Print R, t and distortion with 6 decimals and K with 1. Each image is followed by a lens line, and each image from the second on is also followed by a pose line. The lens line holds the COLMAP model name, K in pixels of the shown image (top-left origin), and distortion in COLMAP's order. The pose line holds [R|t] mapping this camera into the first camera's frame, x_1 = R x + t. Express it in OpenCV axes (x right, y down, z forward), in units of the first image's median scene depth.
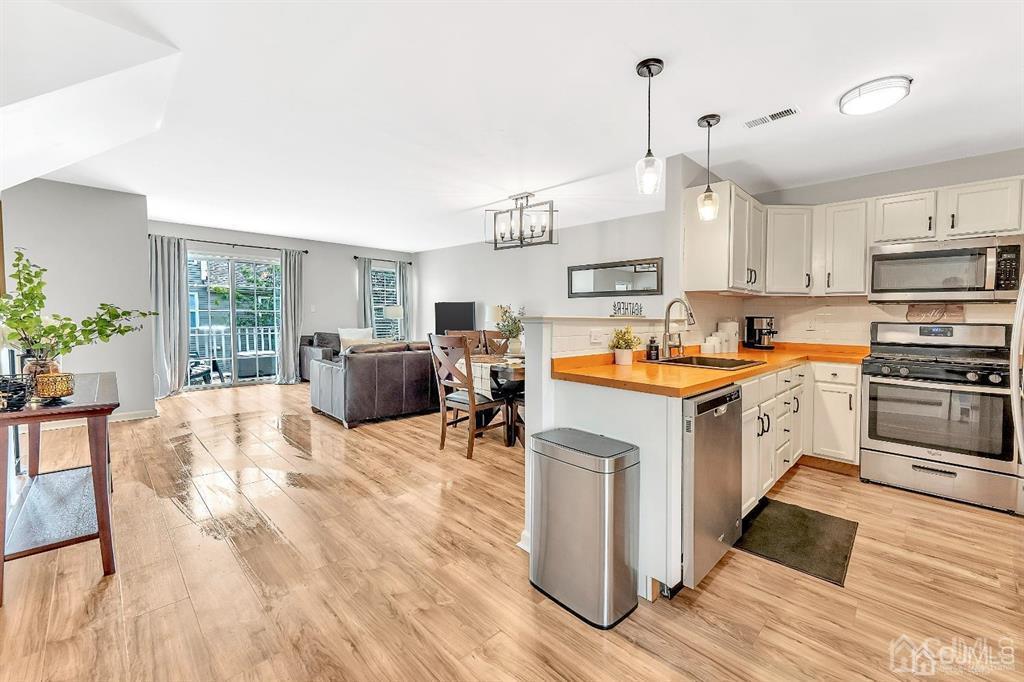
lens RADIAL K [[424.9, 0, 506.3], [0, 424.9, 321.0], [0, 0, 1]] dist [-0.000370, 0.000157]
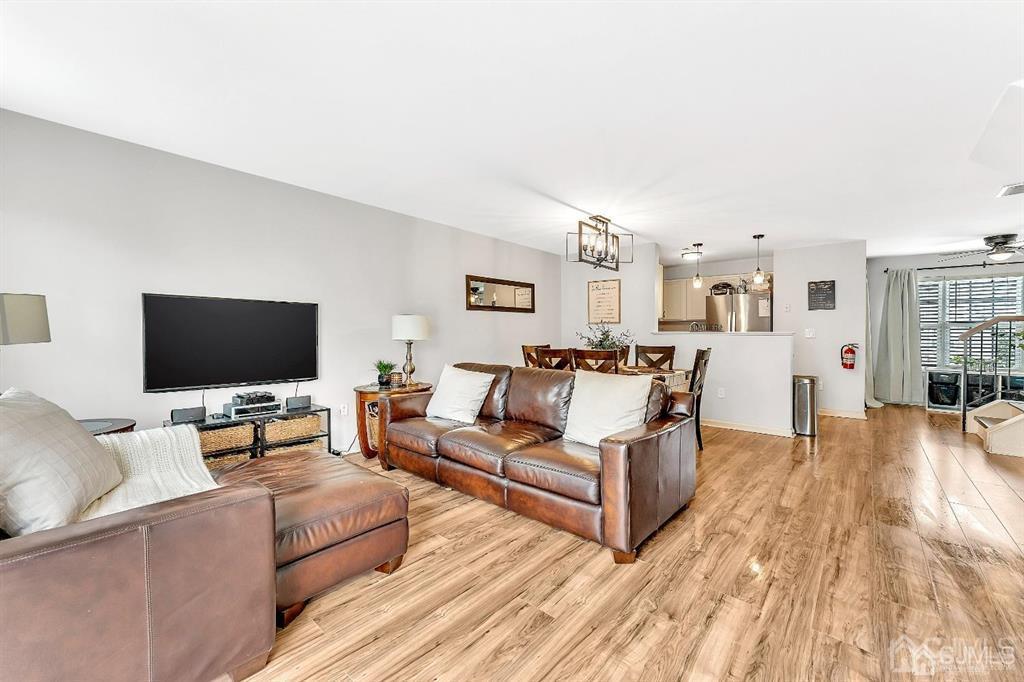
lens RADIAL K [[448.2, 0, 491.7], [0, 448.2, 331.2], [0, 0, 1]] dist [0.003265, 0.000662]
pose [[-0.114384, -0.014636, 0.993329, -1.495574], [0.007161, 0.999853, 0.015557, -0.047844], [-0.993411, 0.008893, -0.114262, 2.010357]]
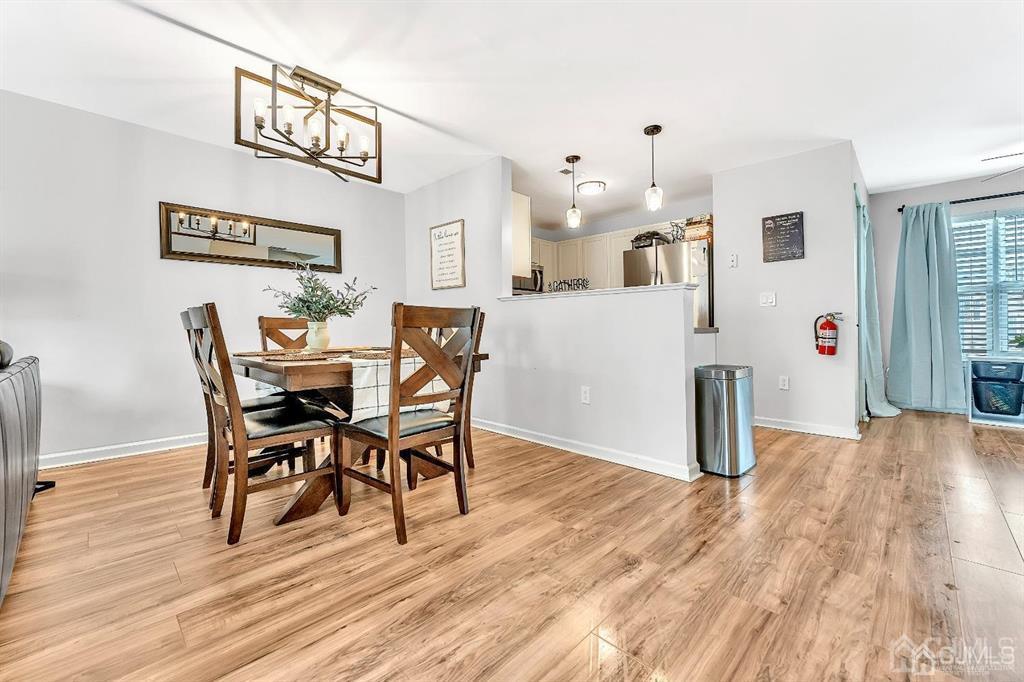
lens RADIAL K [[424.9, 0, 506.3], [0, 424.9, 321.0], [0, 0, 1]] dist [-0.000370, 0.000157]
pose [[-0.038447, 0.000280, 0.999261, -0.799947], [0.014025, 0.999902, 0.000260, 0.058823], [-0.999162, 0.014024, -0.038447, 1.106306]]
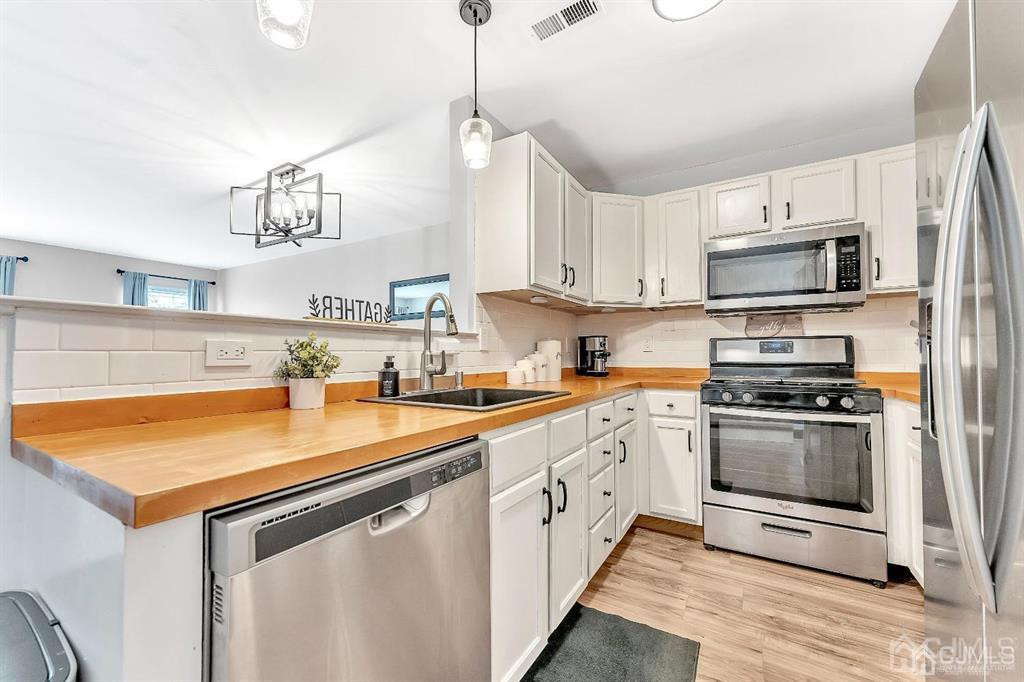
lens RADIAL K [[416.4, 0, 512.0], [0, 416.4, 341.0], [0, 0, 1]] dist [-0.001791, -0.000234]
pose [[0.967554, -0.007414, 0.252555, 0.322369], [0.018538, 0.998958, -0.041693, 0.037786], [-0.251983, 0.045022, 0.966684, 0.359920]]
